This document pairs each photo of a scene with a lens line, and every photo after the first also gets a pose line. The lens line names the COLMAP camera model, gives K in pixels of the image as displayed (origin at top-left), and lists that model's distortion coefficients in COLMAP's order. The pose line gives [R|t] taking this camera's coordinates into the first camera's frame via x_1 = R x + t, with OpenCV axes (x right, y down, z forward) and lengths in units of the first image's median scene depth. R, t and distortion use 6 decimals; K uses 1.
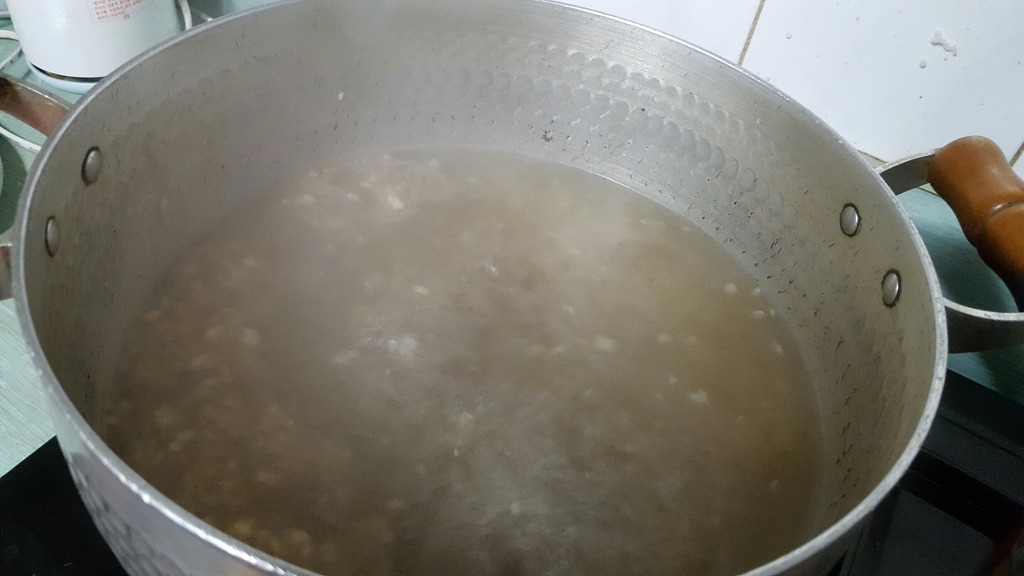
lens RADIAL K [[837.0, 0, 531.1], [0, 837.0, 311.6], [0, 0, 1]] dist [0.082360, -0.167570]
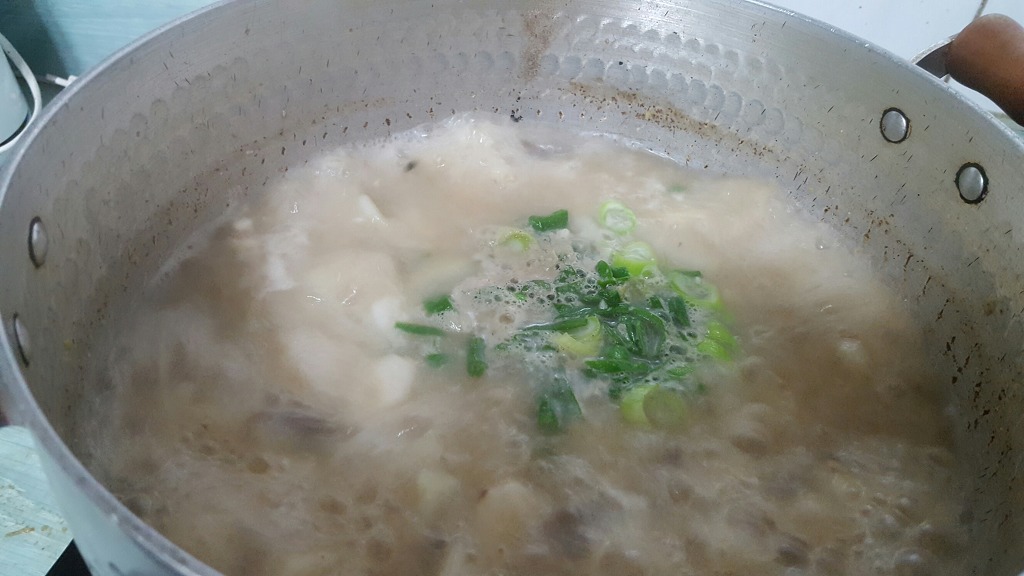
lens RADIAL K [[818.5, 0, 516.4], [0, 818.5, 319.5], [0, 0, 1]] dist [0.072072, -0.159434]
pose [[0.958560, -0.234852, 0.161271, -0.188841], [0.236071, 0.971664, 0.011833, -0.008919], [-0.159480, 0.026729, 0.986839, 0.154522]]
